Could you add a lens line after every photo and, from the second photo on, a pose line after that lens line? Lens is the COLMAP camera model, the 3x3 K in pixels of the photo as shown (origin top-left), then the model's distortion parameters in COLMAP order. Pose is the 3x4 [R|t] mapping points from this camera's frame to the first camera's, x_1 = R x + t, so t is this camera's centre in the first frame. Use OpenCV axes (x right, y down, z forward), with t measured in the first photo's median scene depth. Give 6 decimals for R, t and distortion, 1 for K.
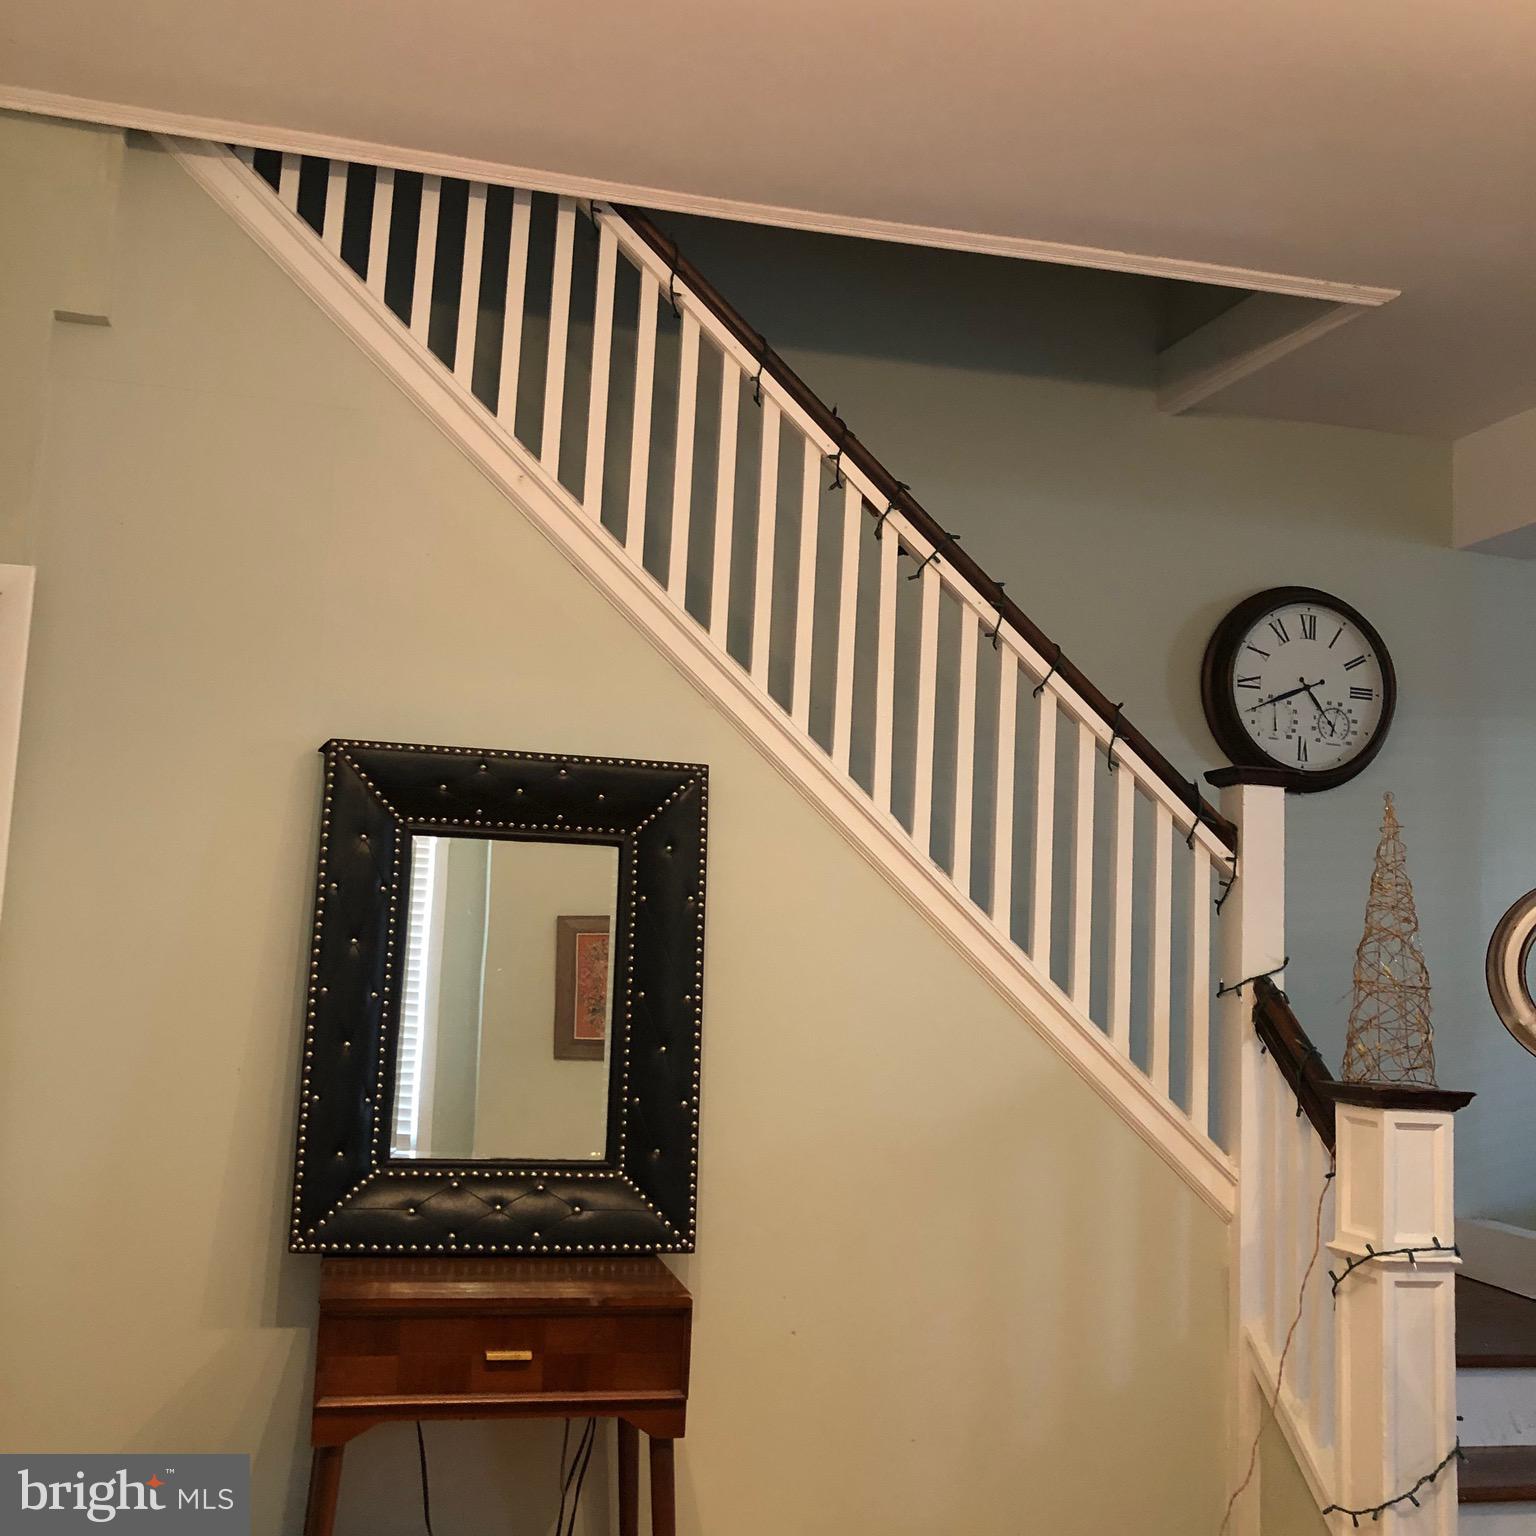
lens RADIAL K [[1697.0, 0, 767.1], [0, 1697.0, 765.9], [0, 0, 1]] dist [0.010215, 0.000000]
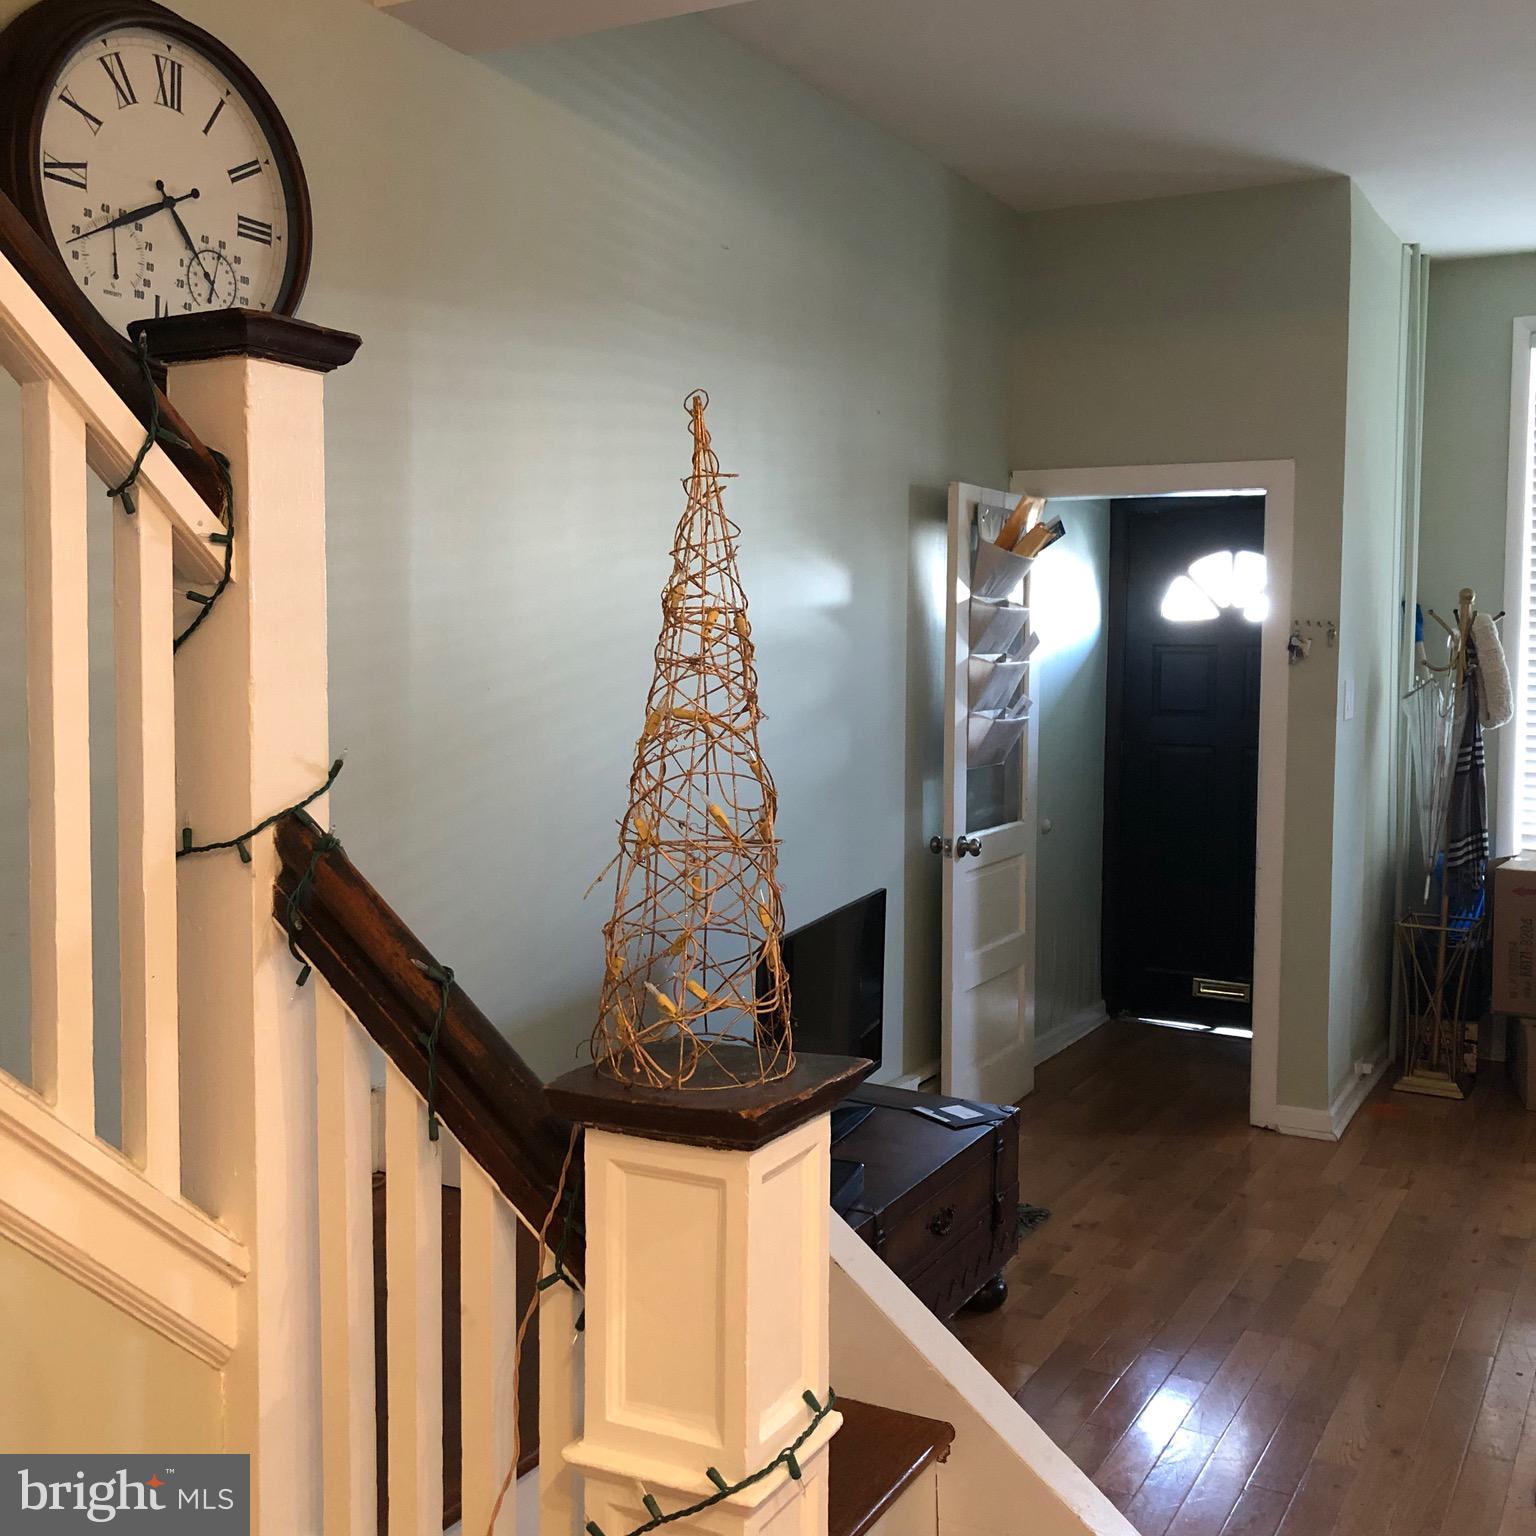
lens RADIAL K [[1697.0, 0, 766.7], [0, 1697.0, 741.2], [0, 0, 1]] dist [0.010215, 0.000000]
pose [[0.681729, -0.080090, 0.727208, 0.058960], [-0.057647, 0.985019, 0.162525, 0.028537], [-0.729330, -0.152719, 0.666899, 0.619375]]
